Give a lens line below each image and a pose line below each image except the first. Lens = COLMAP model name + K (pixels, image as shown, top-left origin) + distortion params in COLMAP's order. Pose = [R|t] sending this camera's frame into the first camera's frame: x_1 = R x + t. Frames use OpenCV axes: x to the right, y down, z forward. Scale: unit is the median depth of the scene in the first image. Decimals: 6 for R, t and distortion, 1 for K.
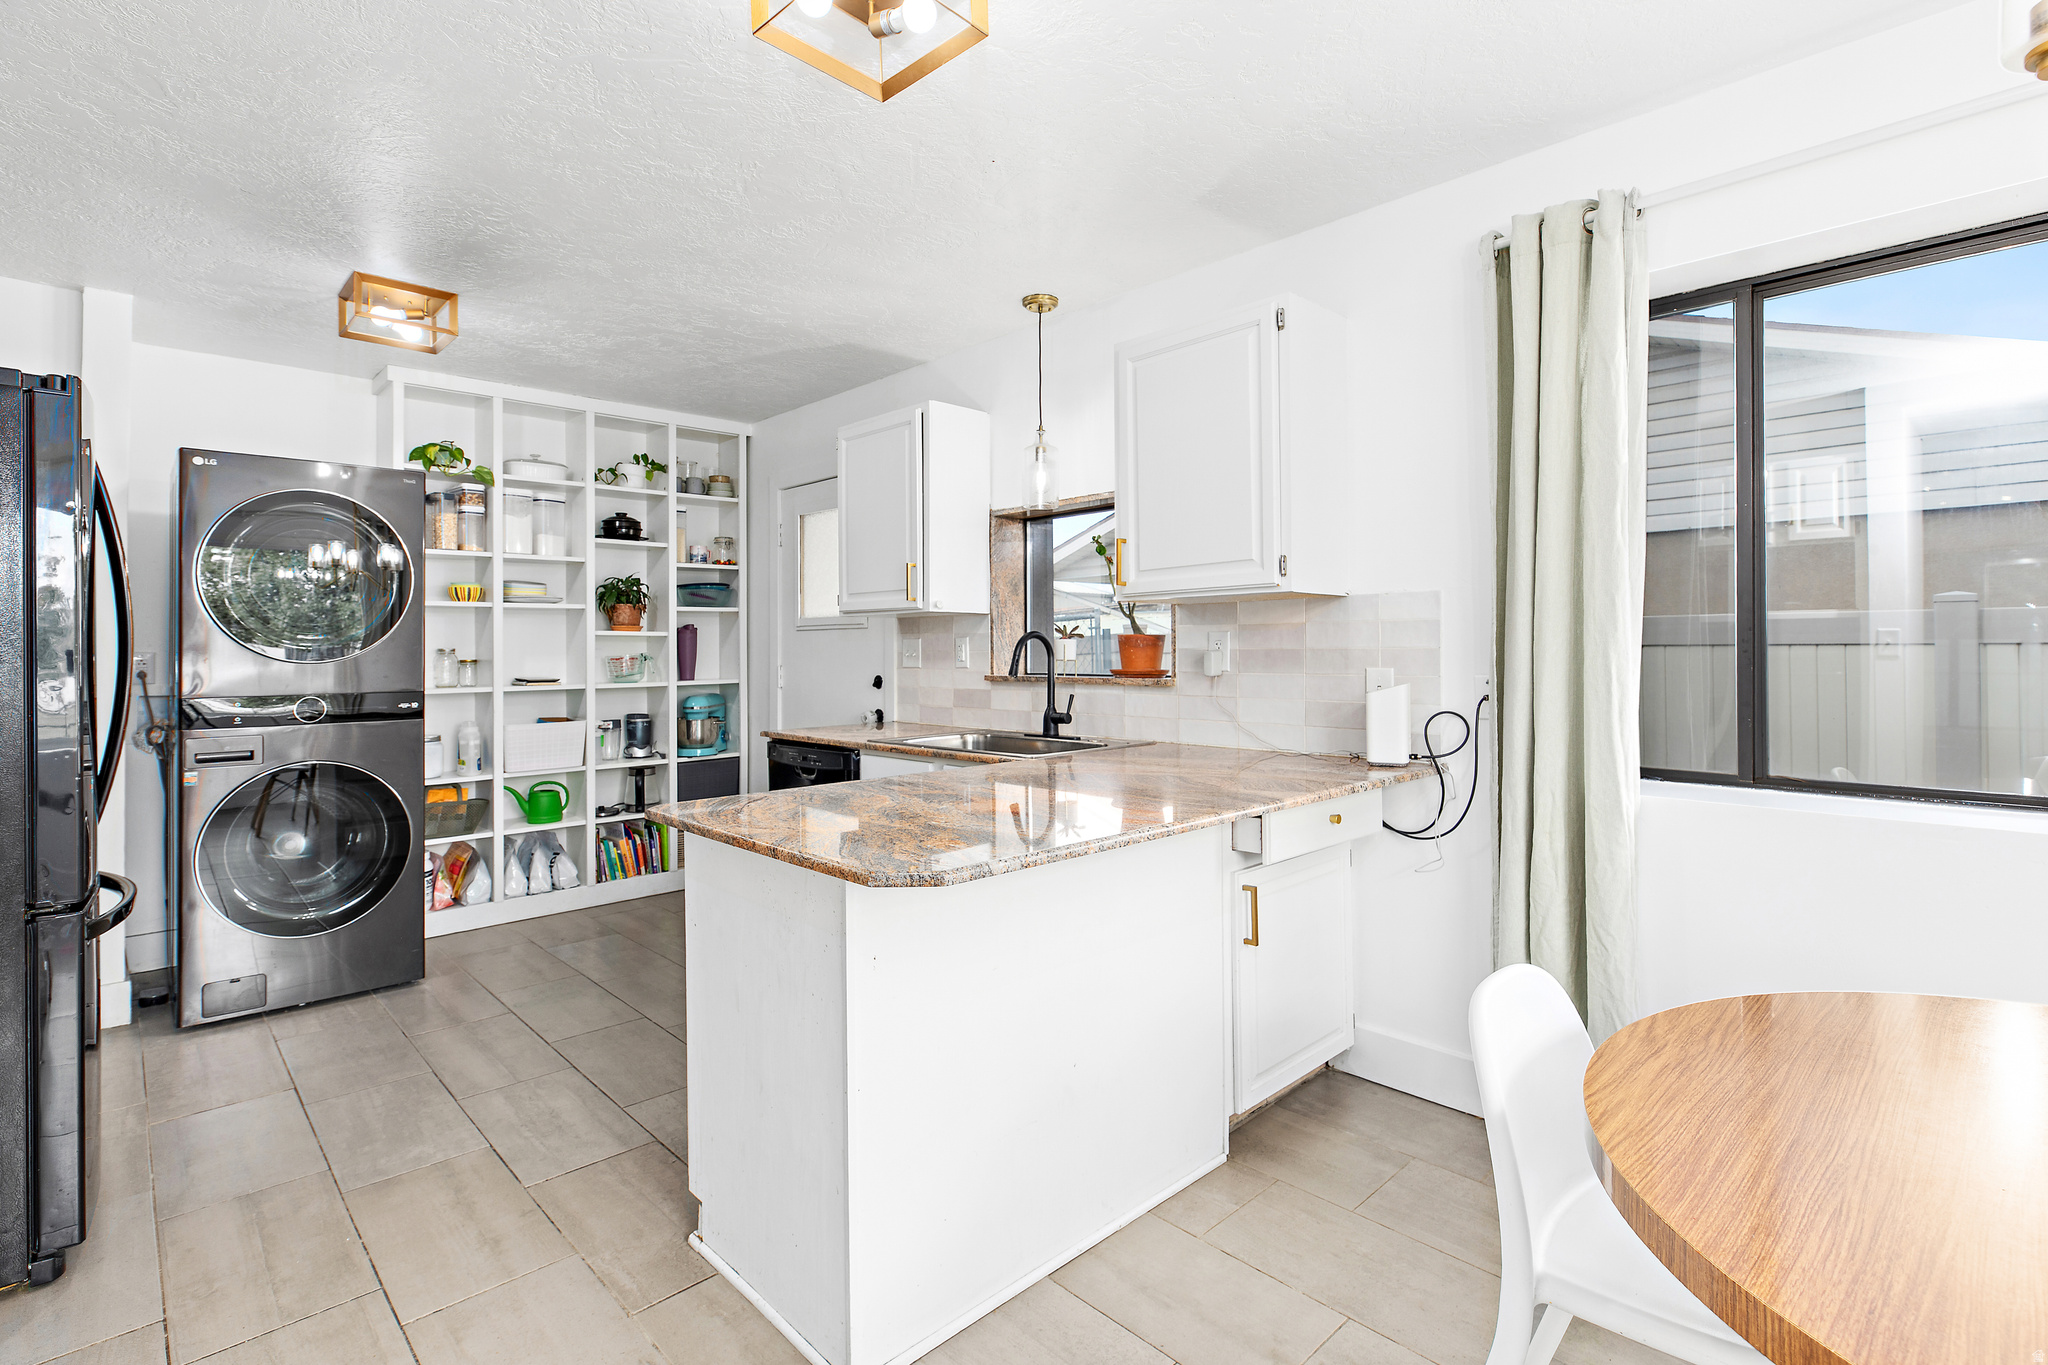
lens RADIAL K [[981.8, 0, 1034.7], [0, 981.8, 637.1], [0, 0, 1]] dist [-0.004137, -0.000387]
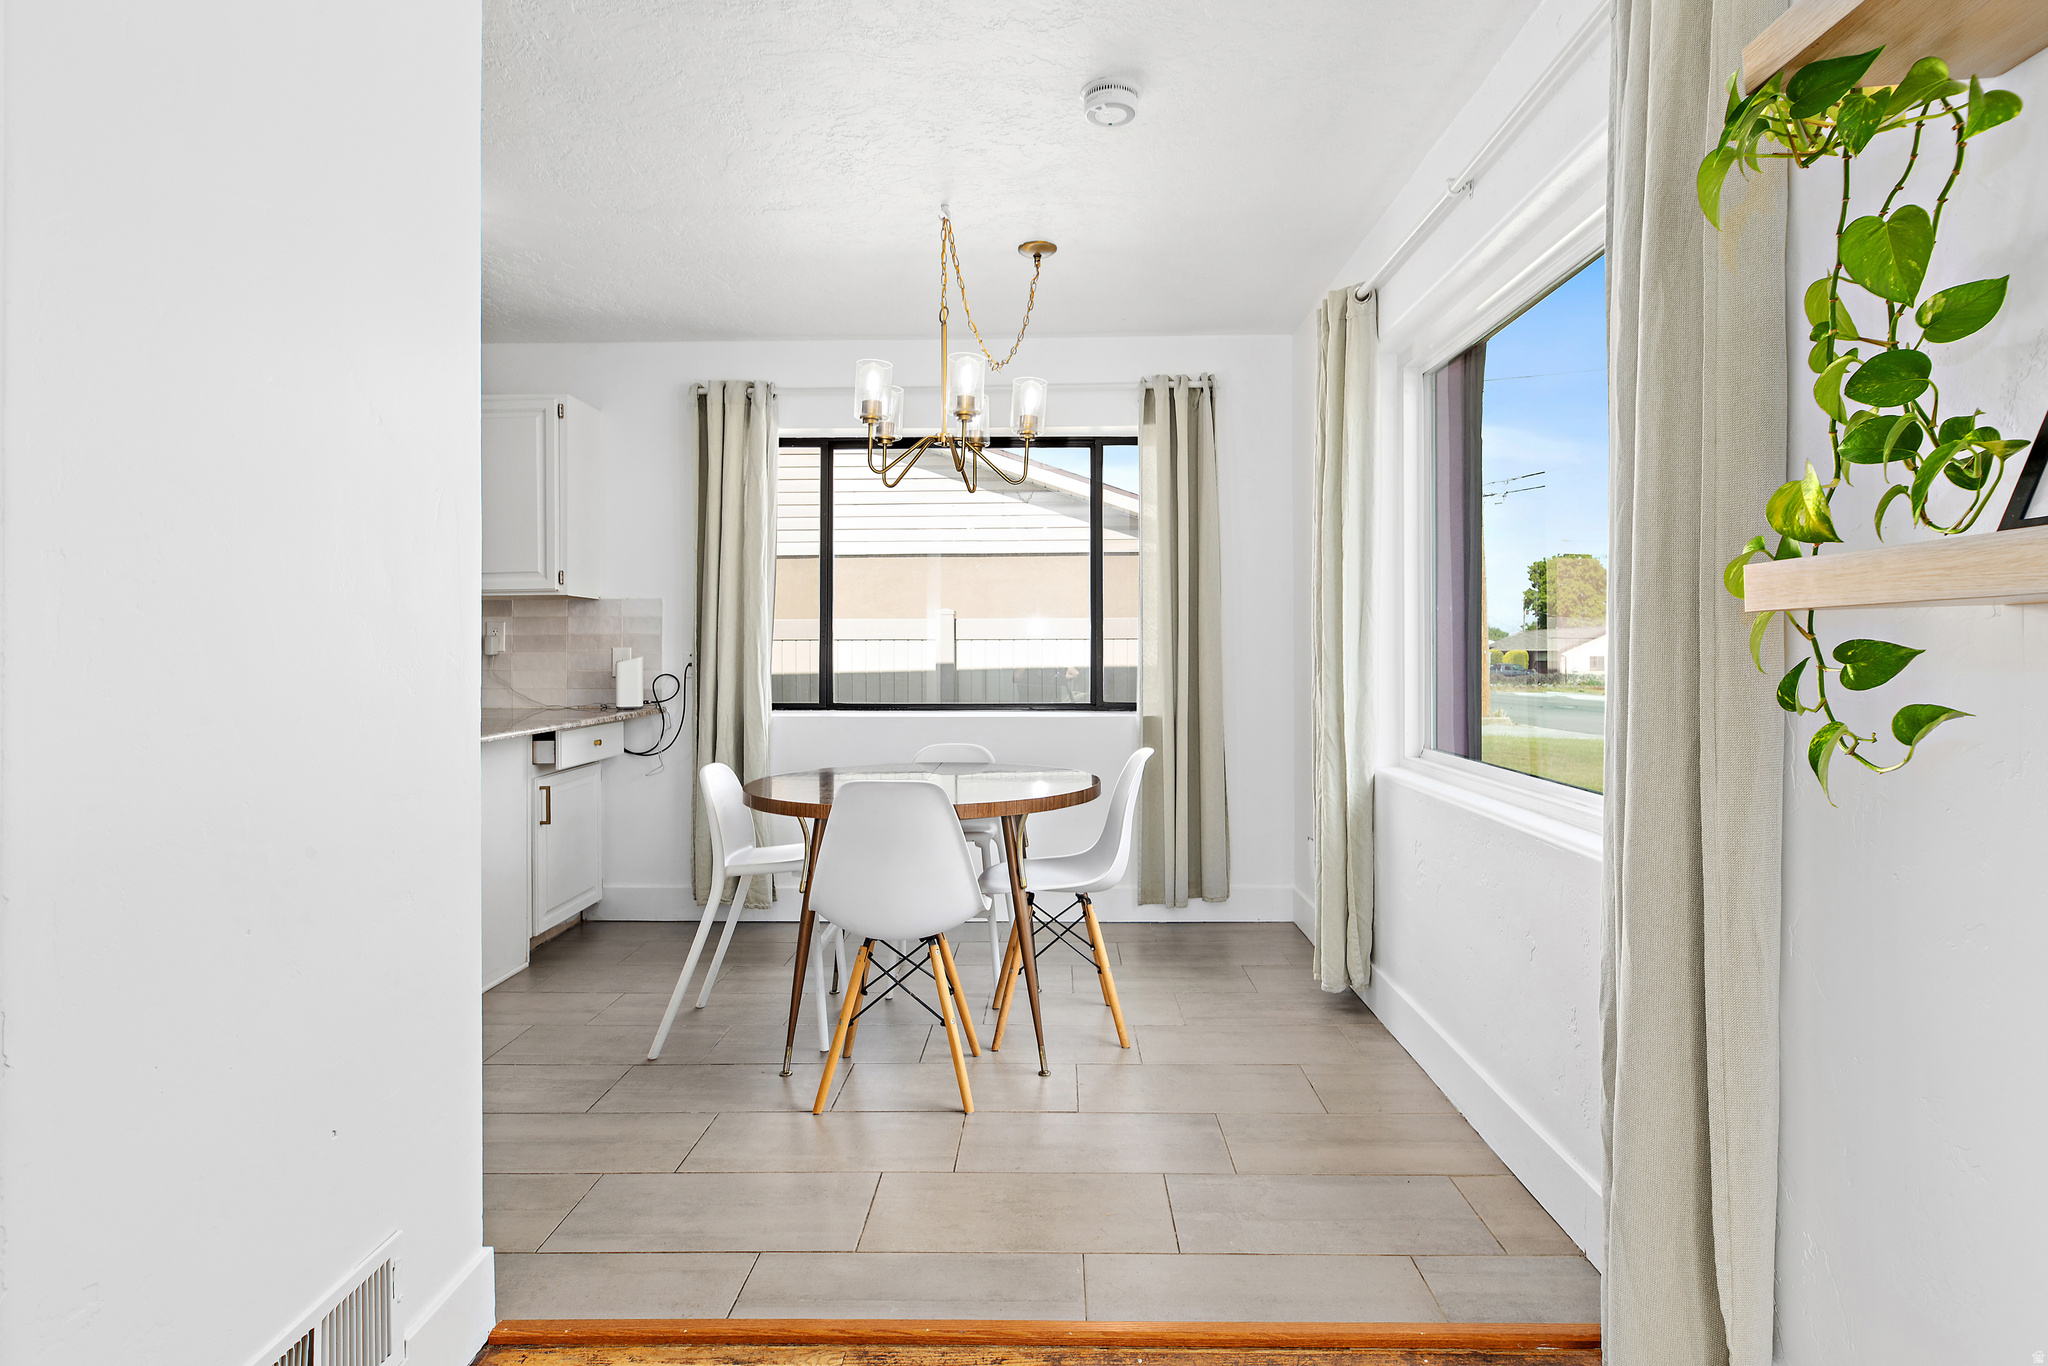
lens RADIAL K [[1042.1, 0, 1034.2], [0, 1042.1, 648.8], [0, 0, 1]] dist [-0.000675, -0.000048]
pose [[0.712716, 0.005449, 0.701432, -0.200270], [-0.009971, 0.999947, 0.002363, 0.014289], [-0.701382, -0.008678, 0.712733, -0.367521]]
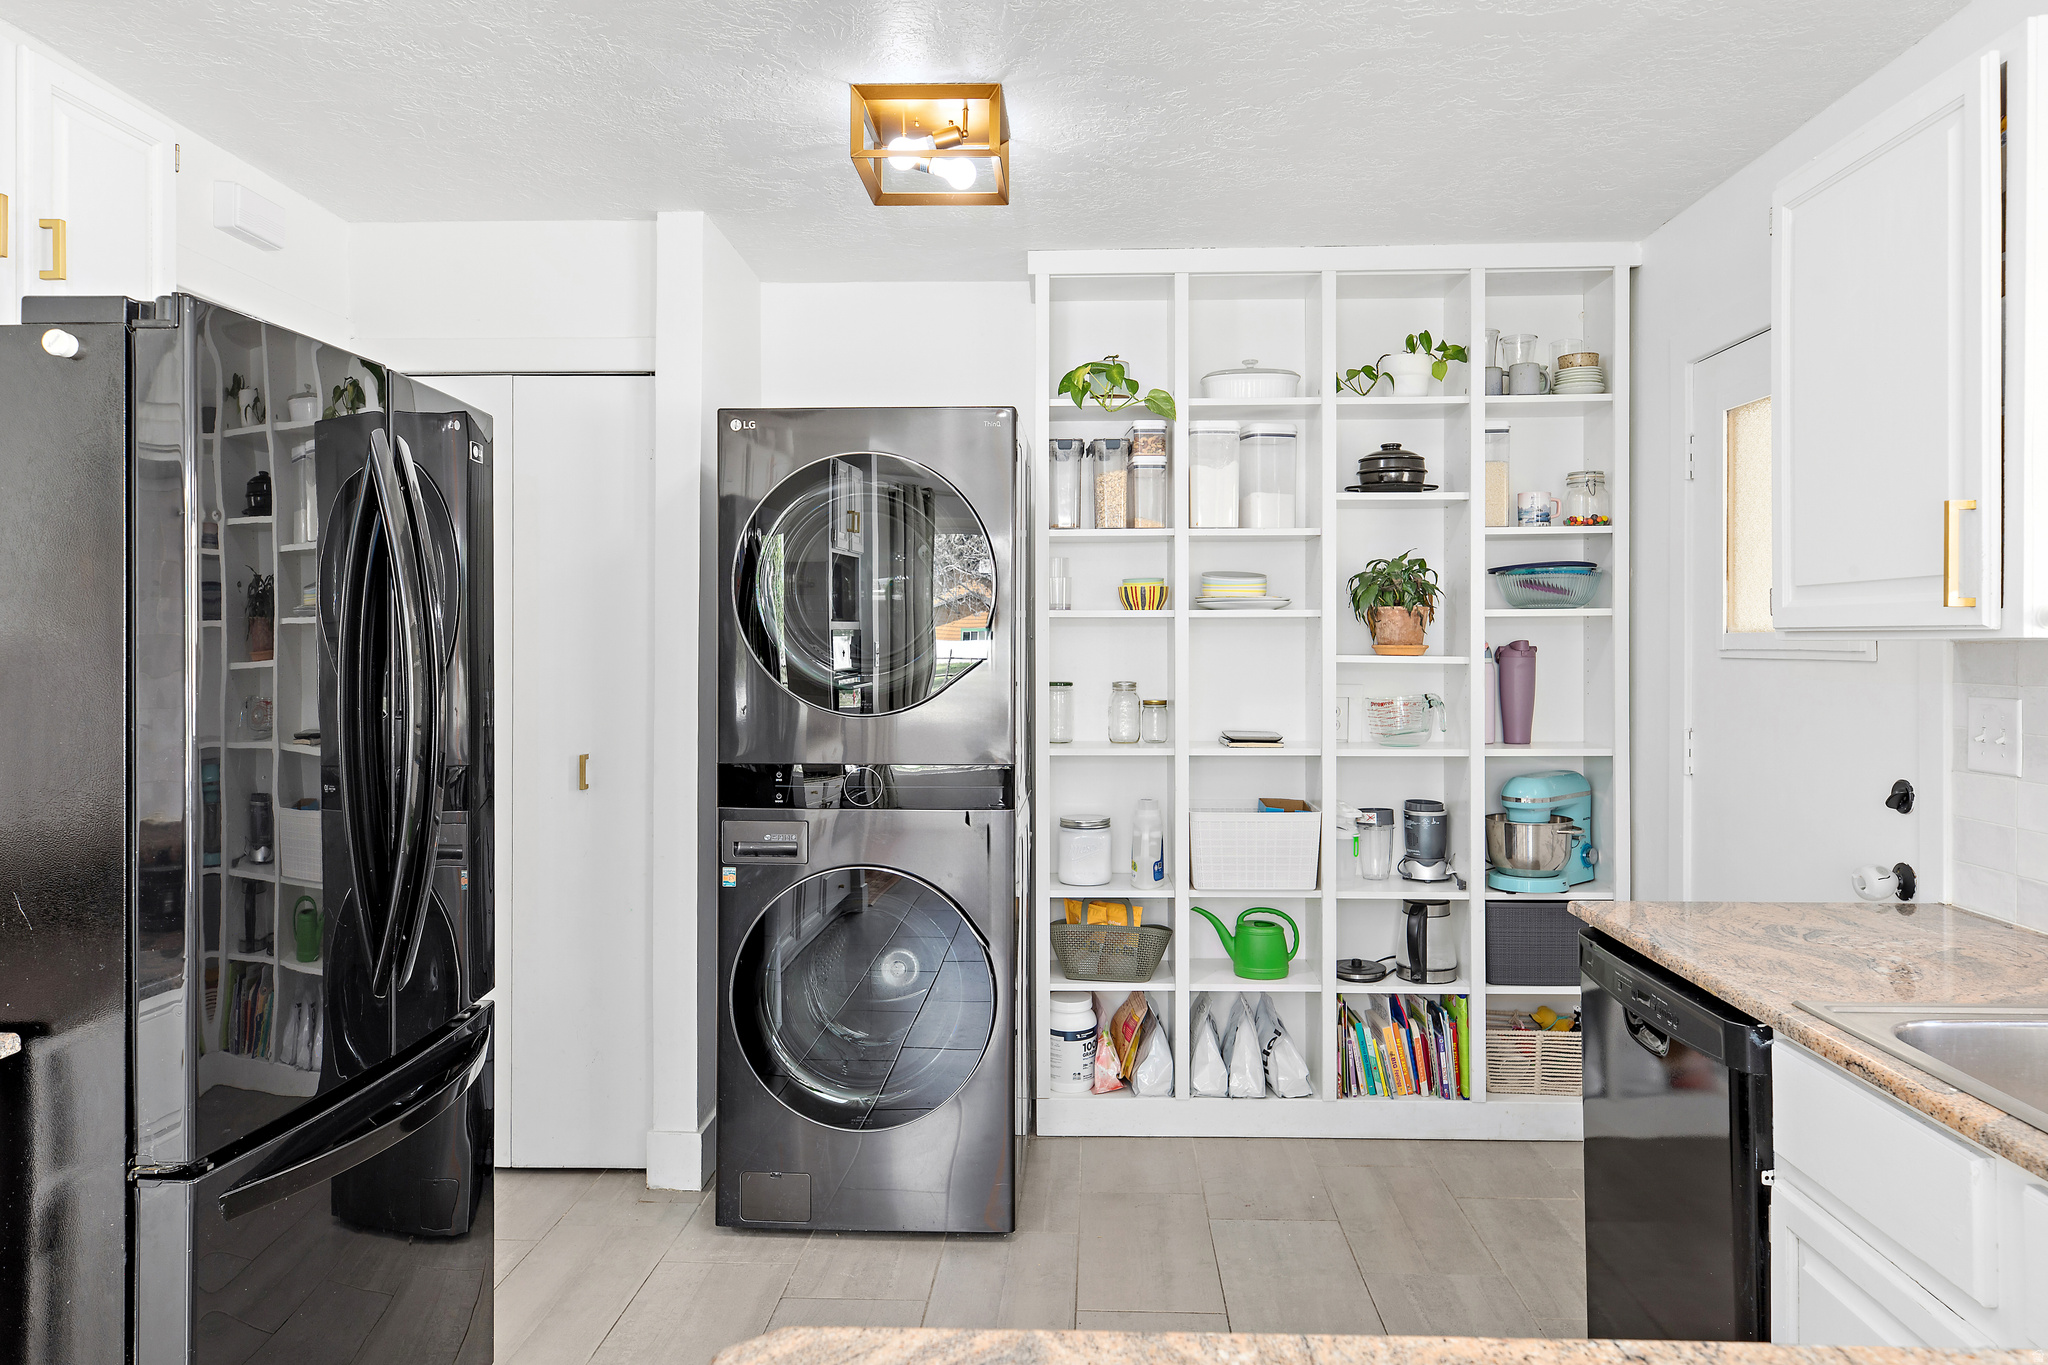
lens RADIAL K [[1352.2, 0, 1026.8], [0, 1352.2, 644.4], [0, 0, 1]] dist [0.001404, -0.001852]
pose [[0.690981, 0.008244, -0.722826, -0.005600], [0.002678, 0.999899, 0.013964, -0.026639], [0.722868, -0.011584, 0.690889, 0.356257]]
